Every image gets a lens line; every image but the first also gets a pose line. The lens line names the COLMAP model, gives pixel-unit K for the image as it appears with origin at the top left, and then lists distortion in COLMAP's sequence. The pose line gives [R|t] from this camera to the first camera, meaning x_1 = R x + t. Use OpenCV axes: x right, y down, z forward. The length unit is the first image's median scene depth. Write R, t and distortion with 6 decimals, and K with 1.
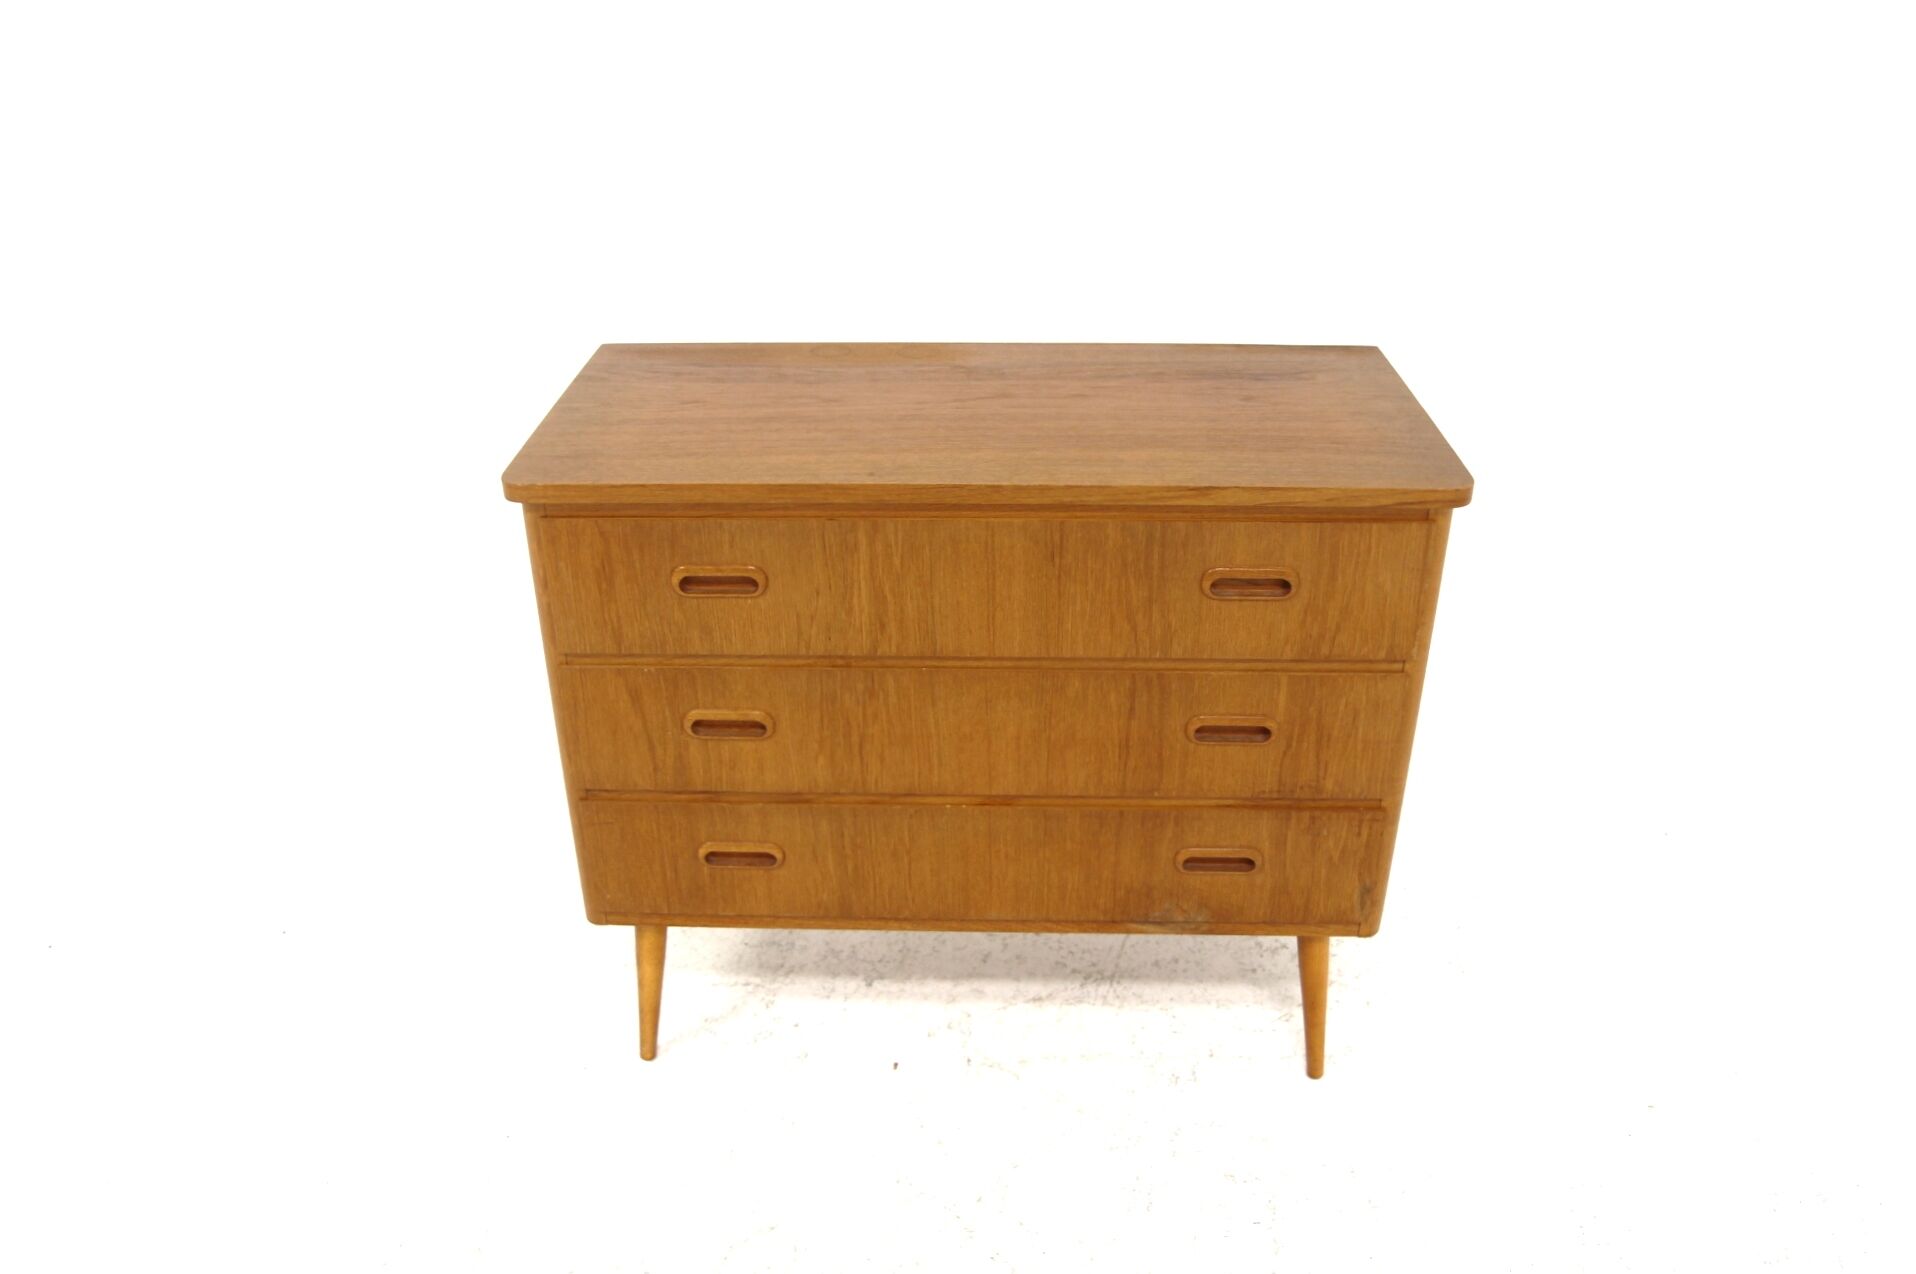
lens RADIAL K [[1498.6, 0, 952.5], [0, 1498.6, 636.1], [0, 0, 1]] dist [-0.077298, 0.001819]
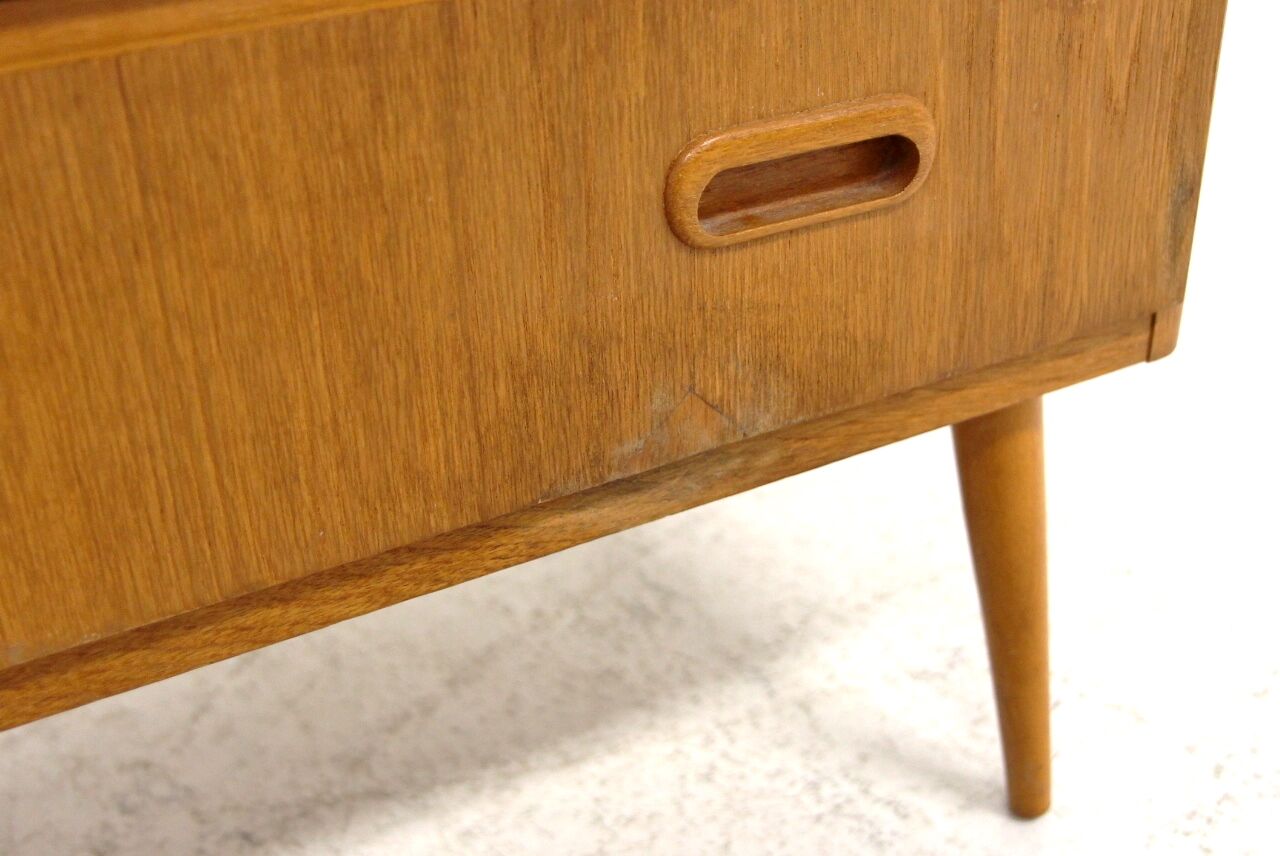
lens RADIAL K [[1531.2, 0, 637.1], [0, 1531.2, 431.1], [0, 0, 1]] dist [-0.086705, 0.000000]
pose [[0.856848, -0.267045, 0.441019, 0.016775], [0.270829, 0.961013, 0.055722, 0.176902], [-0.438705, 0.071695, 0.895766, 0.786930]]
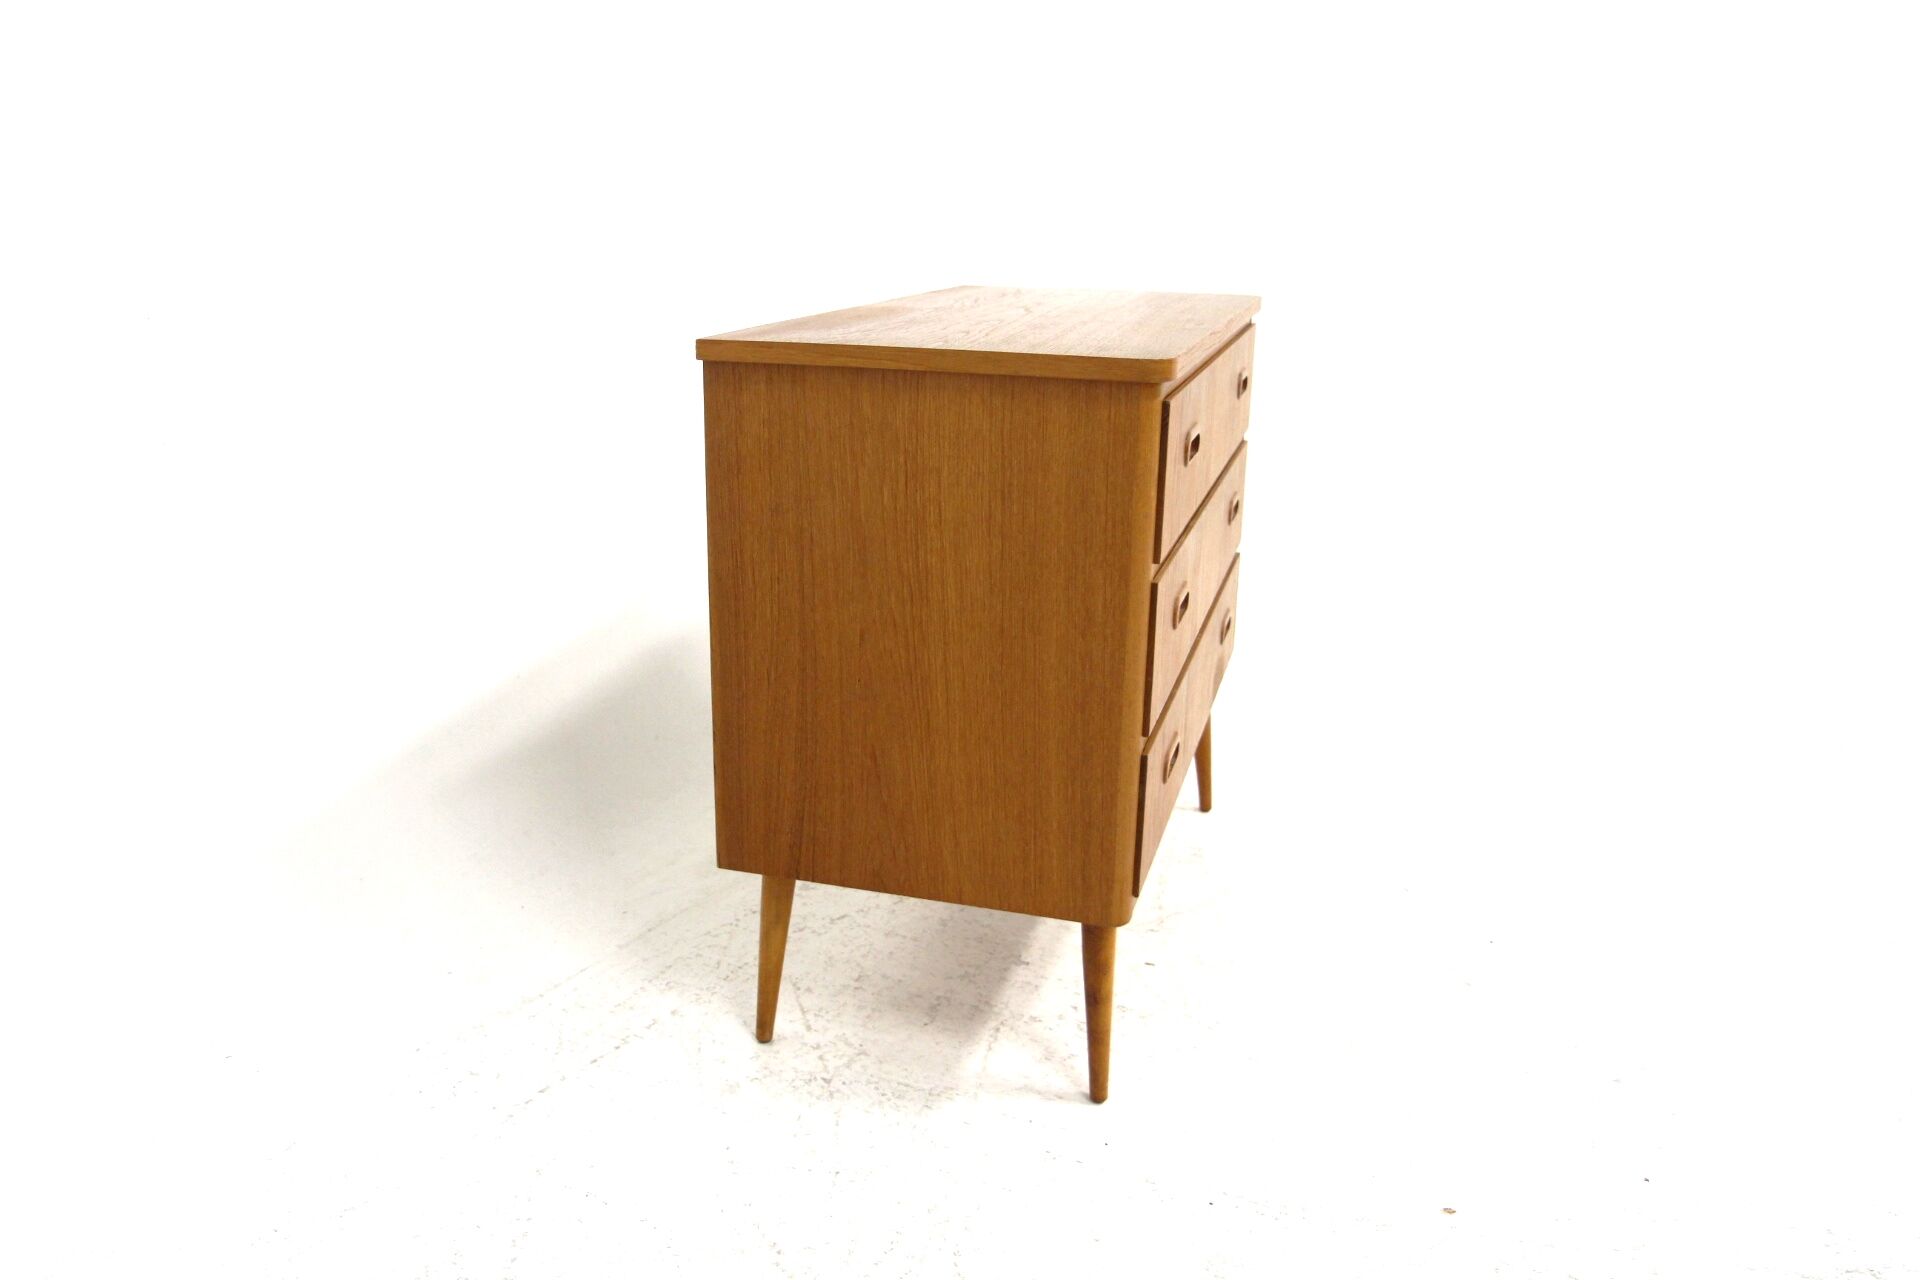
lens RADIAL K [[1501.8, 0, 958.3], [0, 1501.8, 639.7], [0, 0, 1]] dist [-0.077298, 0.001819]
pose [[0.244717, -0.271490, 0.930810, -1.106200], [0.441895, 0.885731, 0.142164, -0.127205], [-0.863043, 0.376530, 0.336723, 0.789187]]
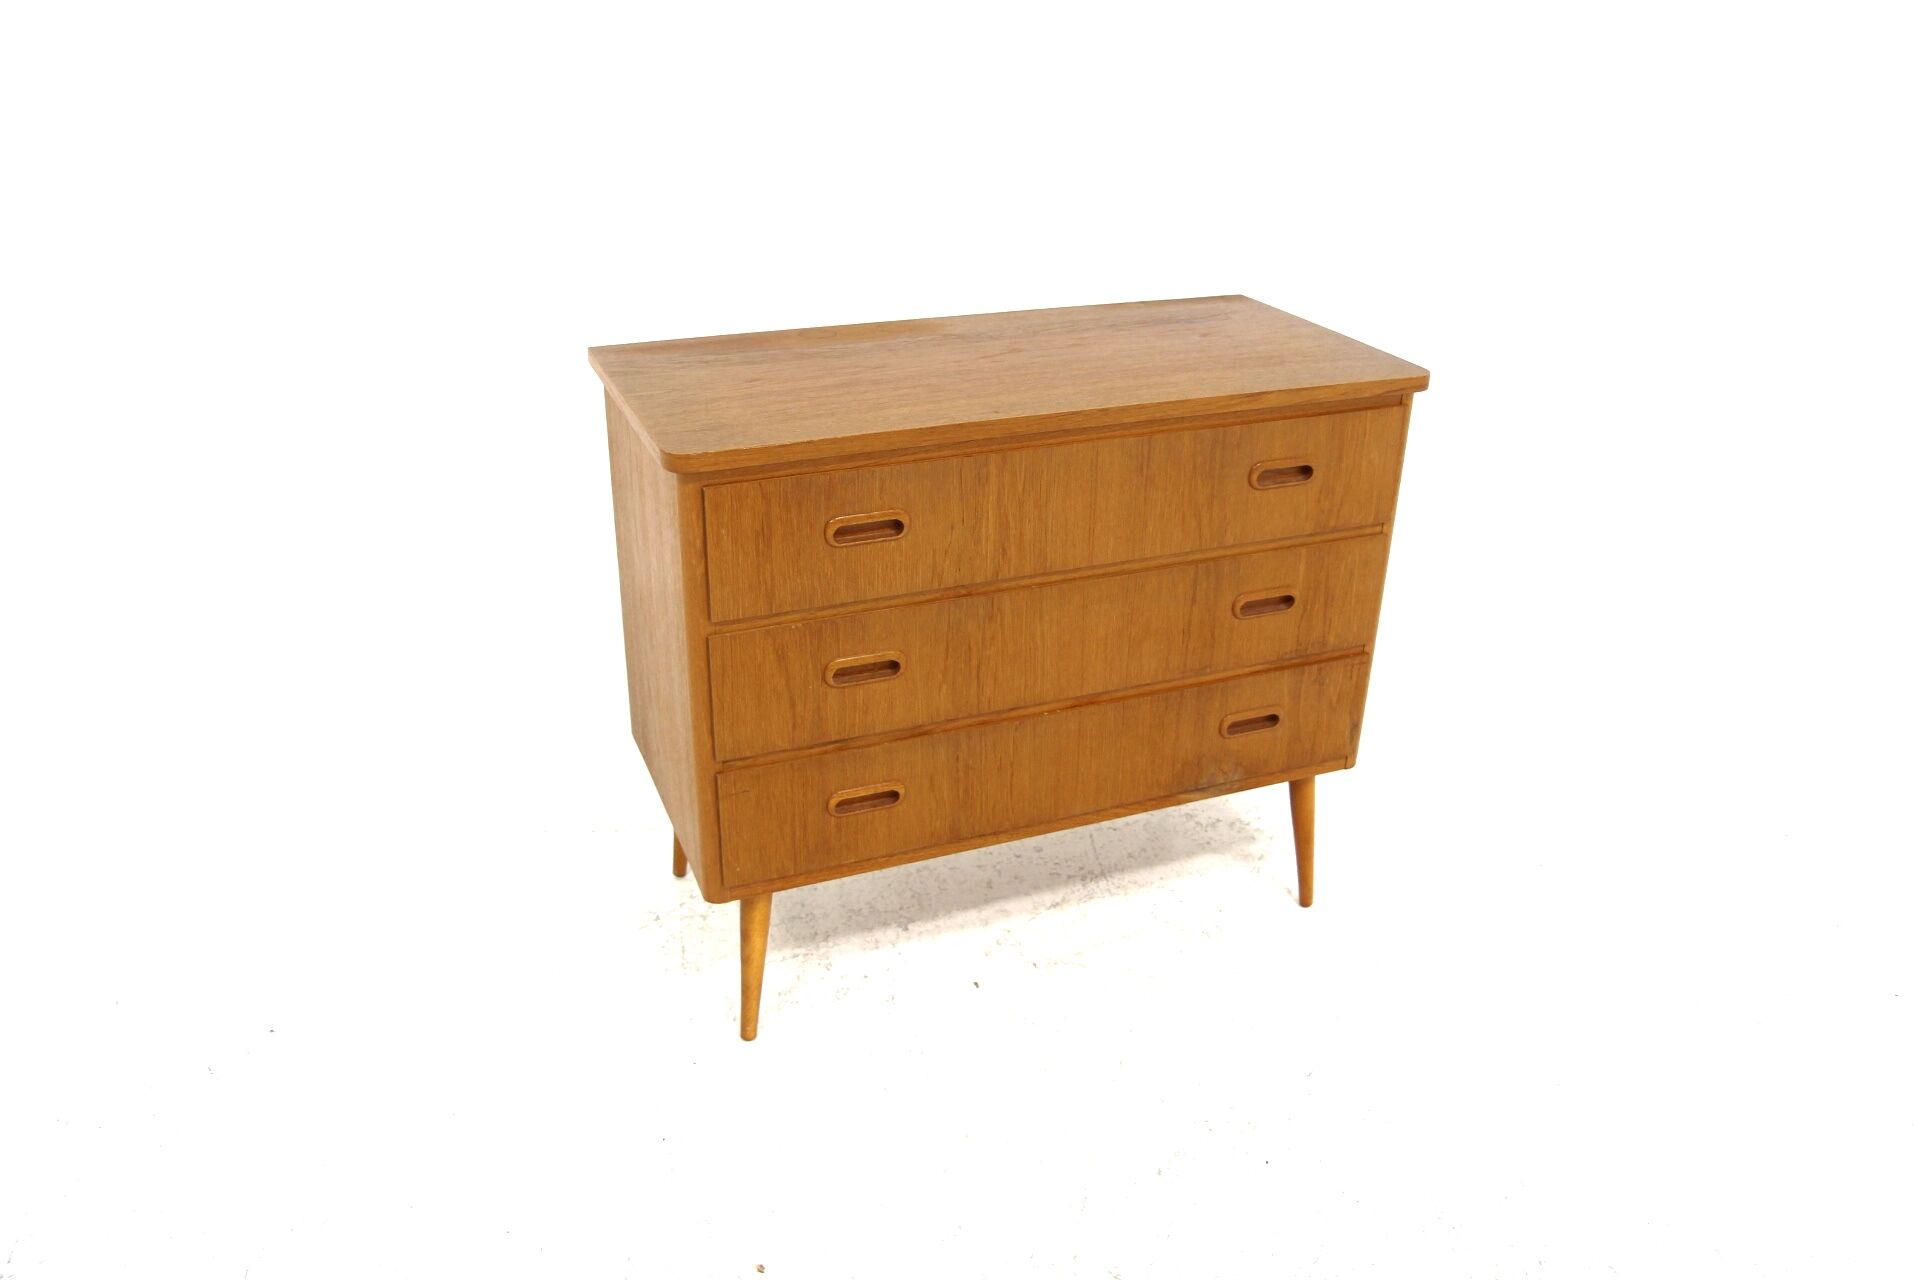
lens RADIAL K [[1501.8, 0, 958.4], [0, 1501.8, 641.2], [0, 0, 1]] dist [-0.077298, 0.001819]
pose [[0.912157, -0.156807, 0.378656, -0.483498], [0.173360, 0.984810, -0.009787, 0.060936], [-0.371370, 0.074572, 0.925486, -0.014504]]
